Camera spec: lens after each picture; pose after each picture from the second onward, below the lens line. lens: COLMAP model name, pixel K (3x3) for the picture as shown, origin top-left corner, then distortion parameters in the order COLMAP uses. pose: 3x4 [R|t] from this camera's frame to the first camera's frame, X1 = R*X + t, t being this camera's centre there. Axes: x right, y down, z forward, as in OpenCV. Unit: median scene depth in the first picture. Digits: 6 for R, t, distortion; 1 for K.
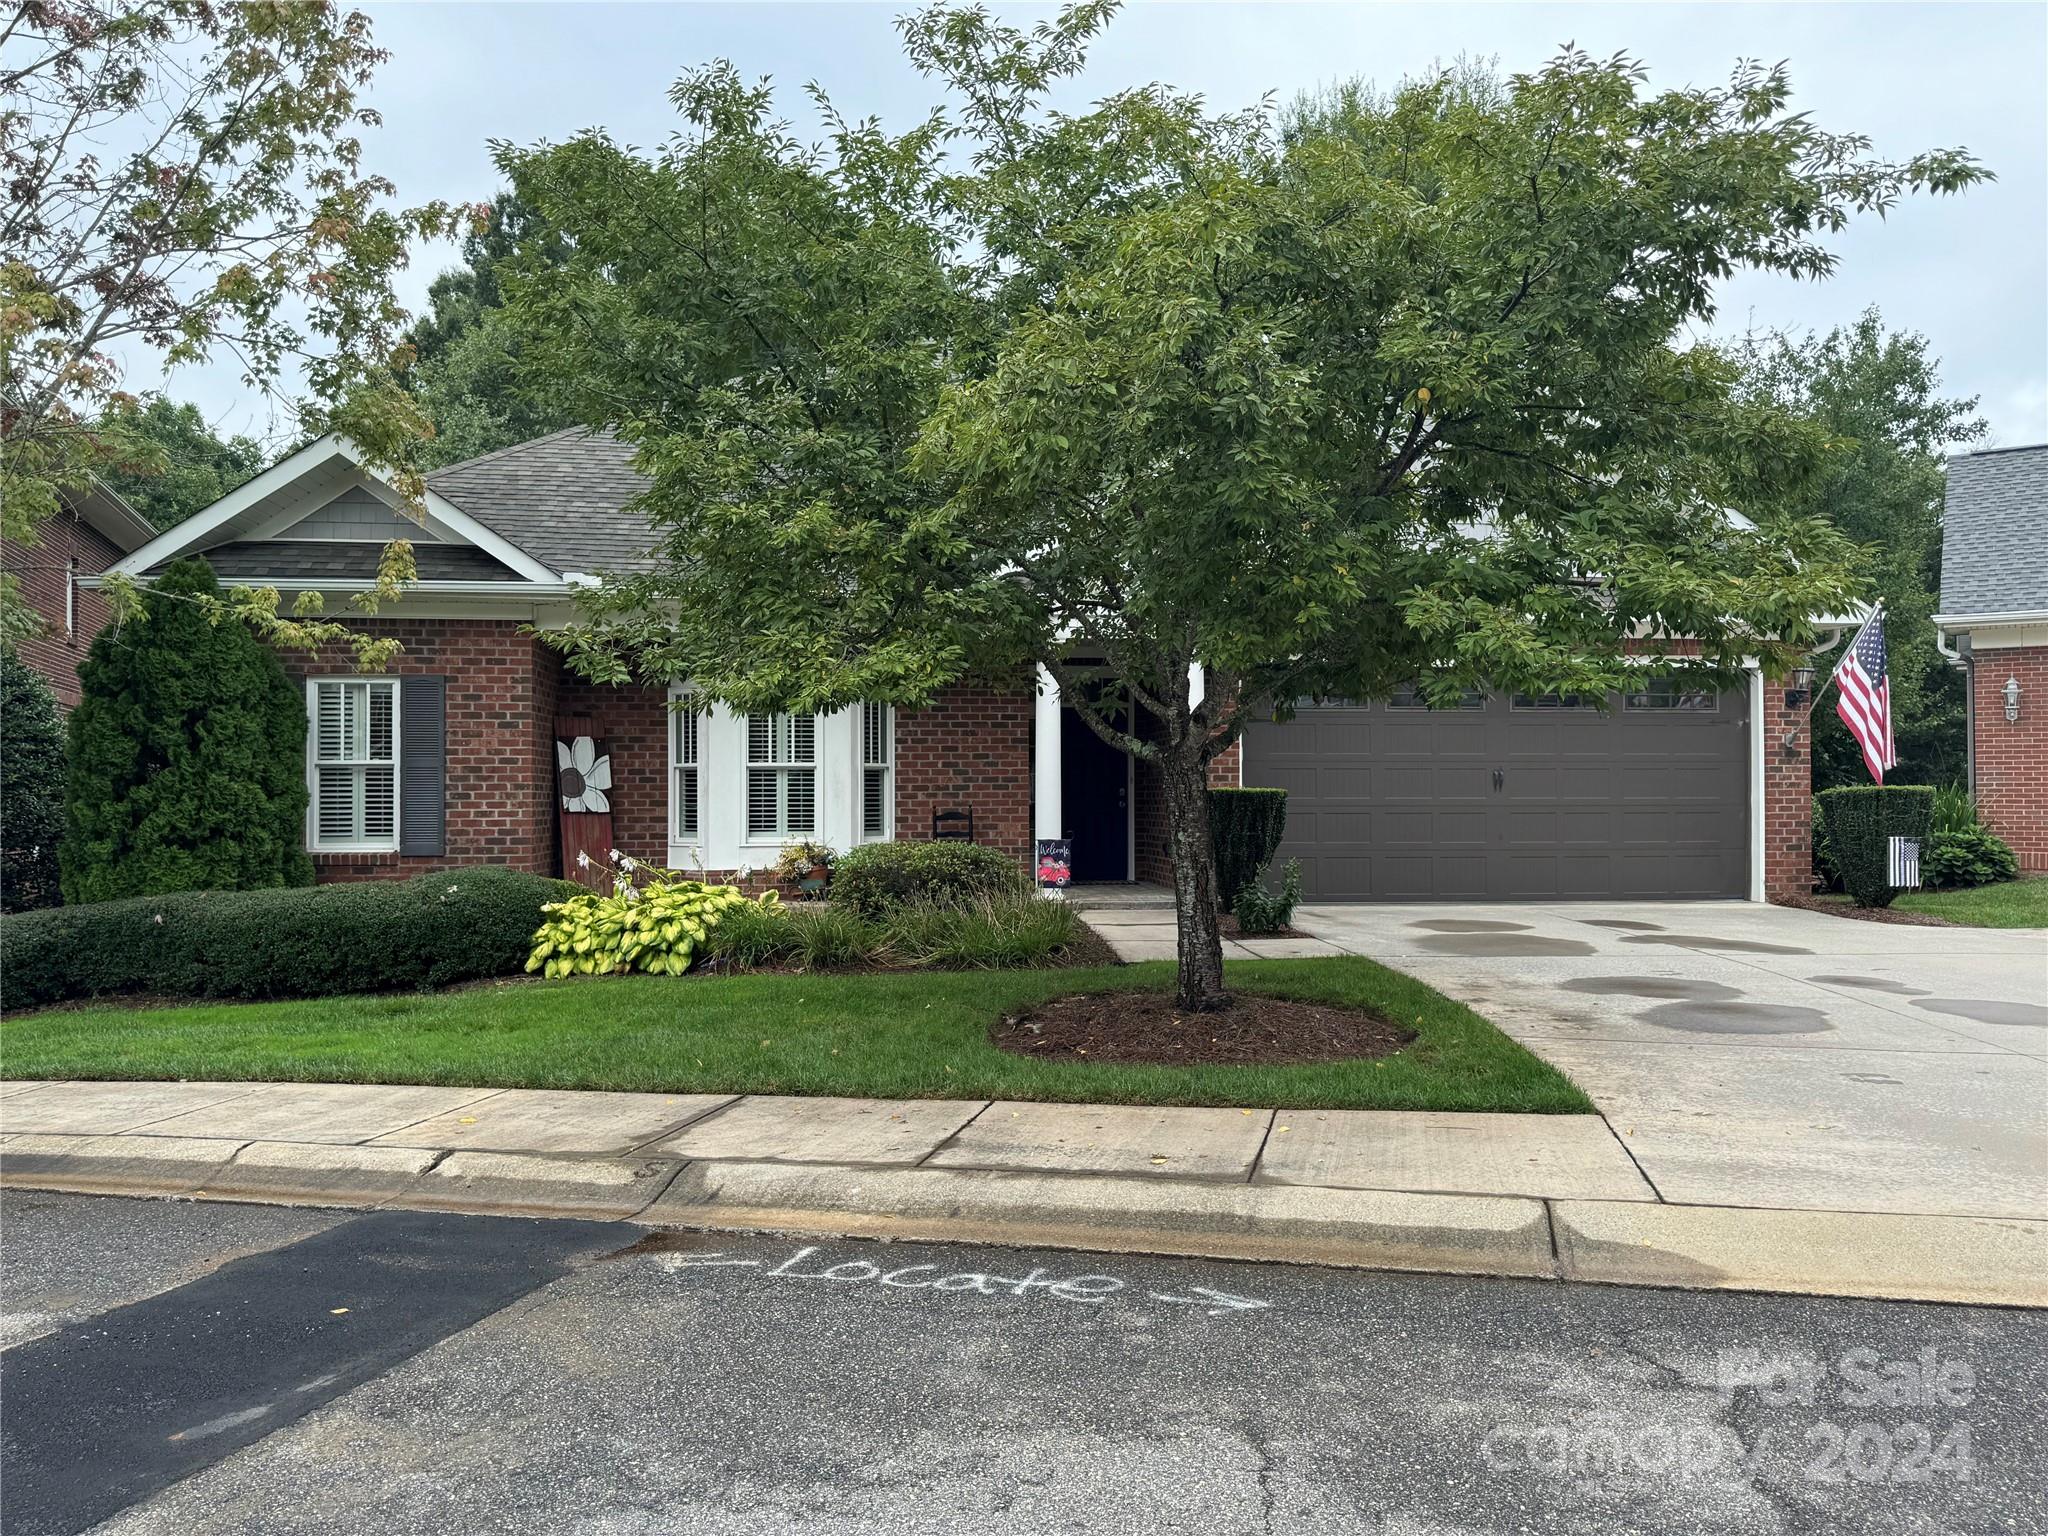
lens RADIAL K [[1431.1, 0, 1019.8], [0, 1431.1, 779.4], [0, 0, 1]] dist [0.055090, -0.073247]
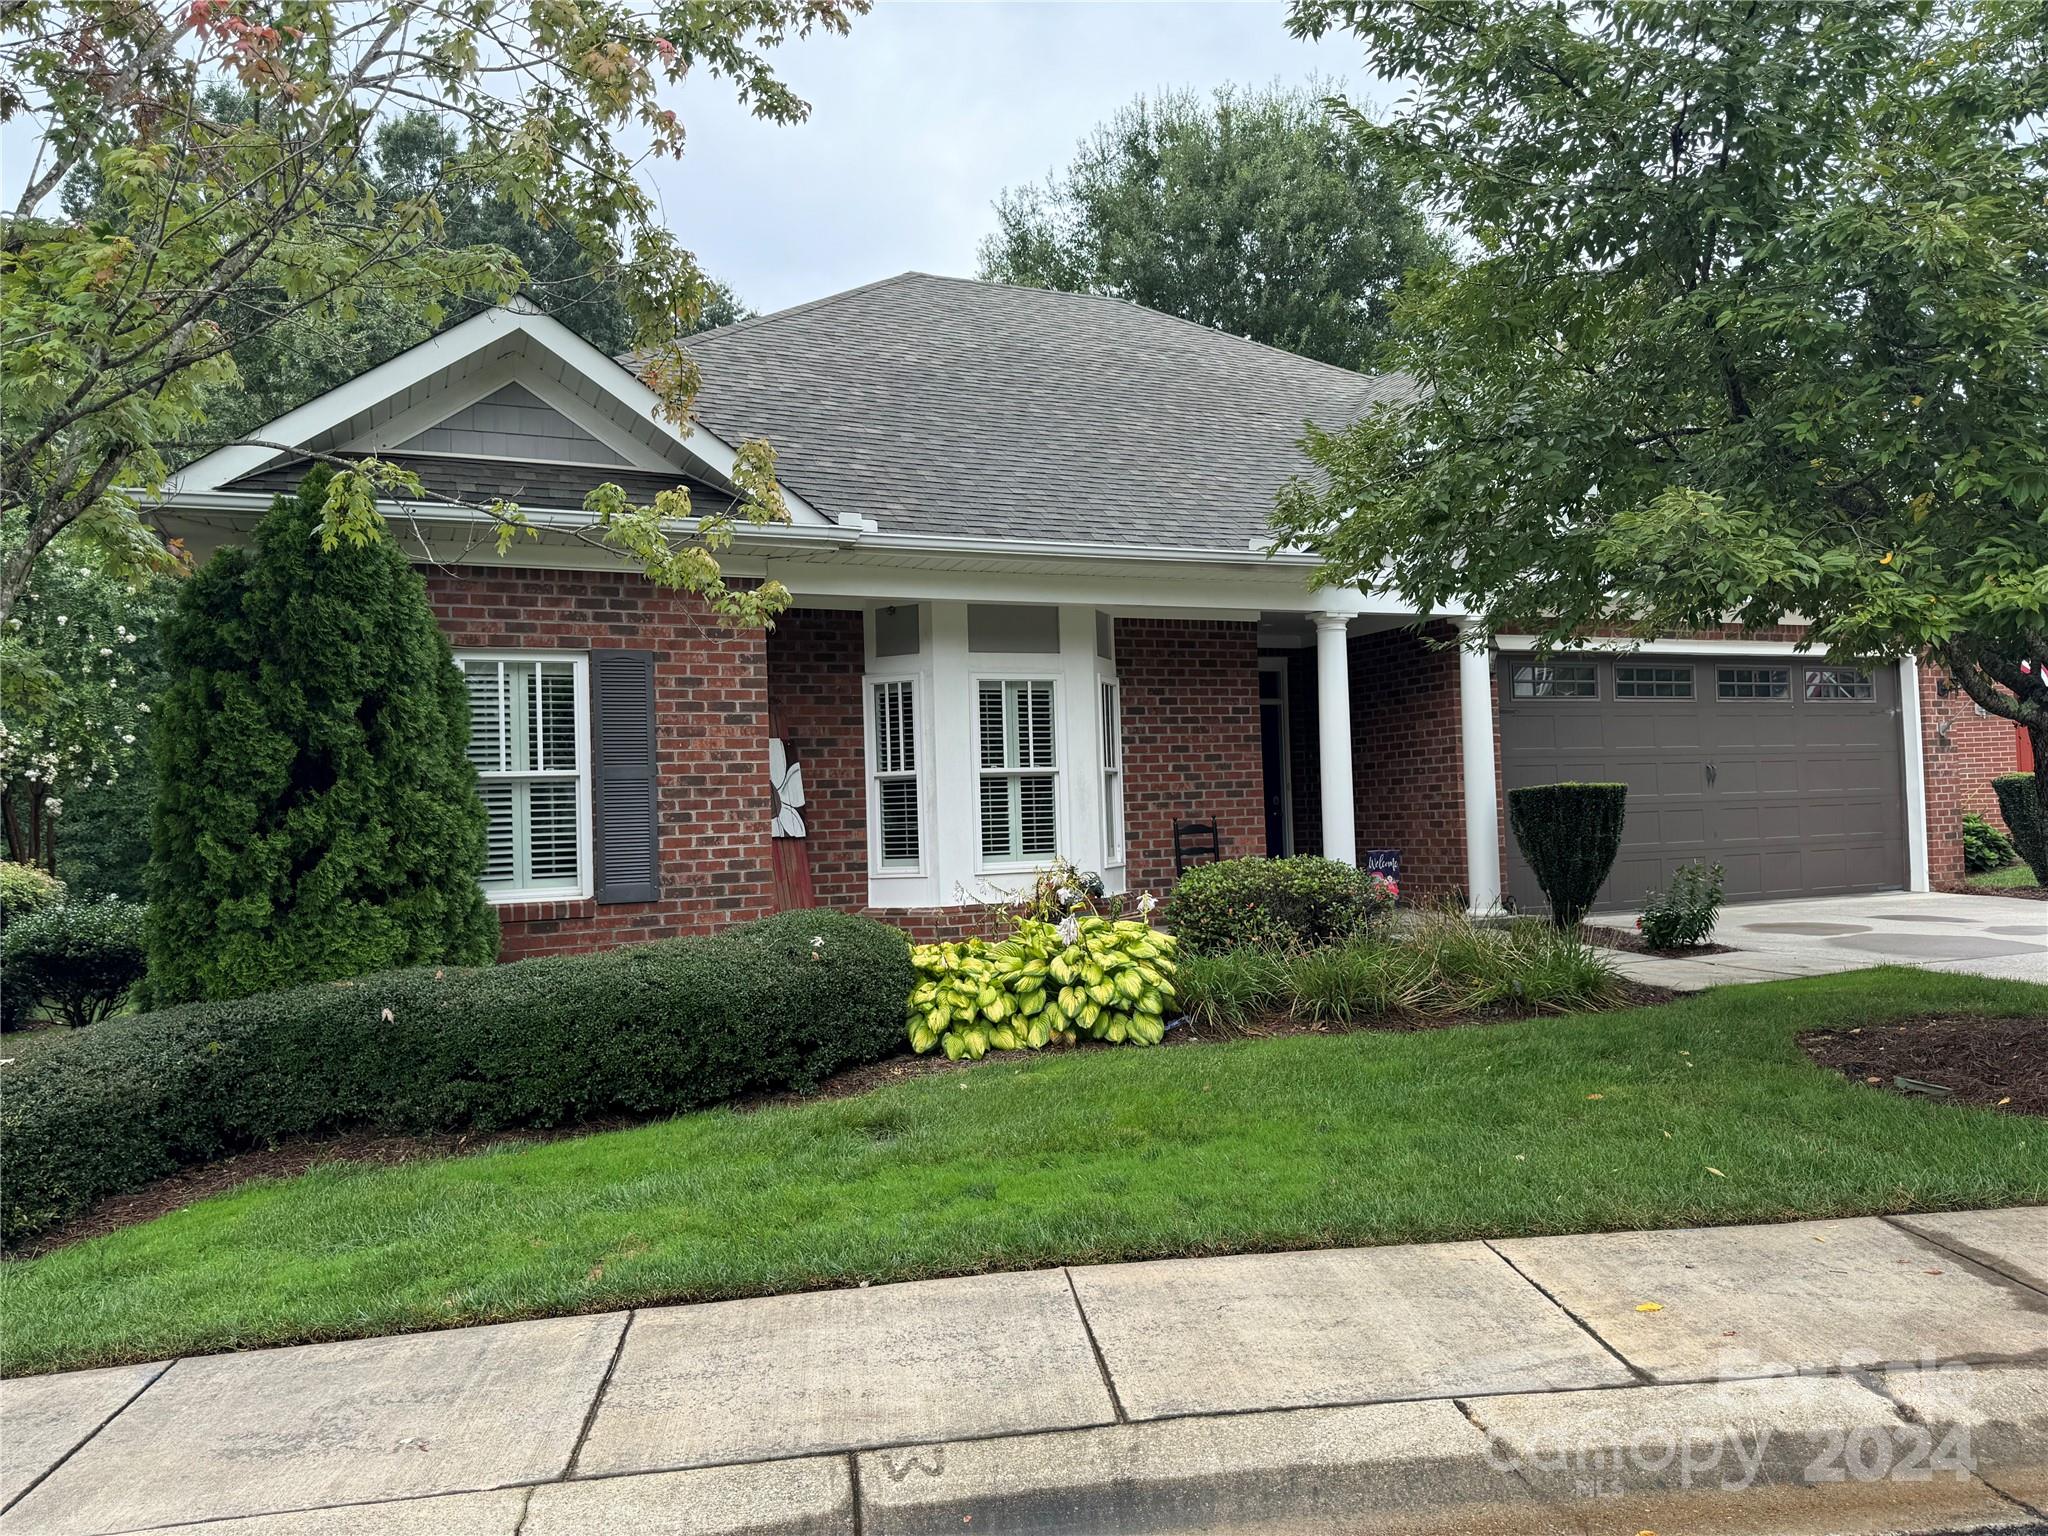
lens RADIAL K [[1409.8, 0, 1017.3], [0, 1409.8, 774.8], [0, 0, 1]] dist [0.140428, -0.256699]
pose [[0.959248, -0.020454, 0.281825, -0.426406], [0.028279, 0.999318, -0.023727, 0.011968], [-0.281147, 0.030729, 0.959172, 0.266113]]
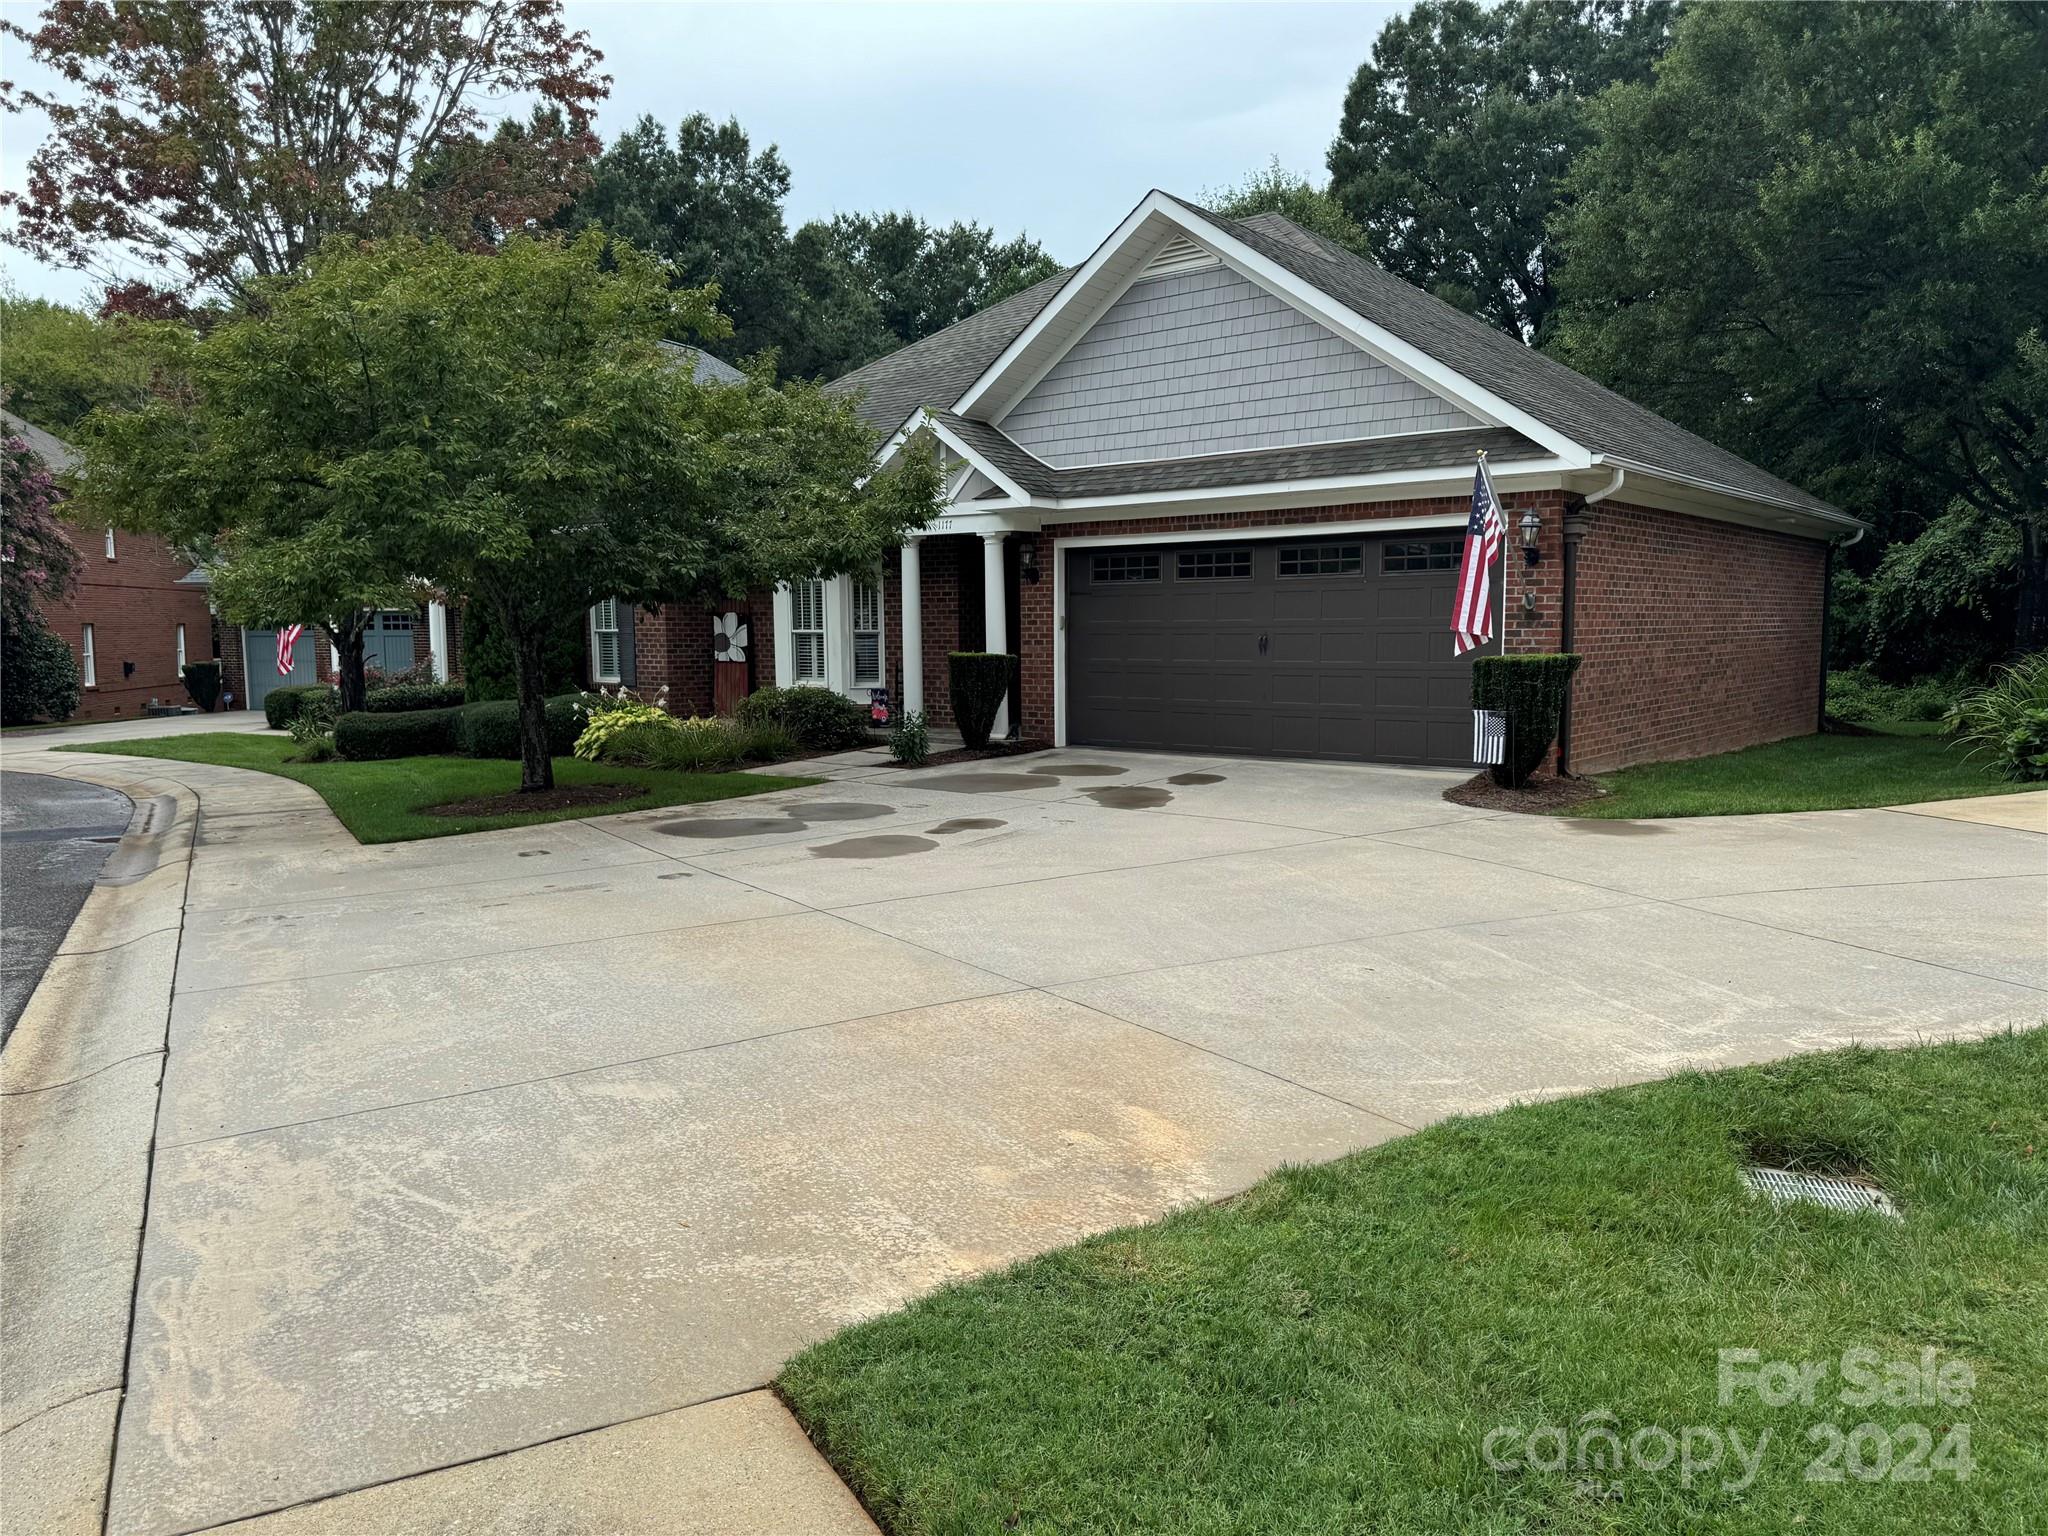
lens RADIAL K [[1392.3, 0, 1043.7], [0, 1392.3, 764.6], [0, 0, 1]] dist [0.074701, -0.096334]
pose [[0.708891, 0.068376, -0.701996, 1.106518], [0.010295, 0.994181, 0.107231, -0.027181], [0.705243, -0.083242, 0.704061, 0.171226]]
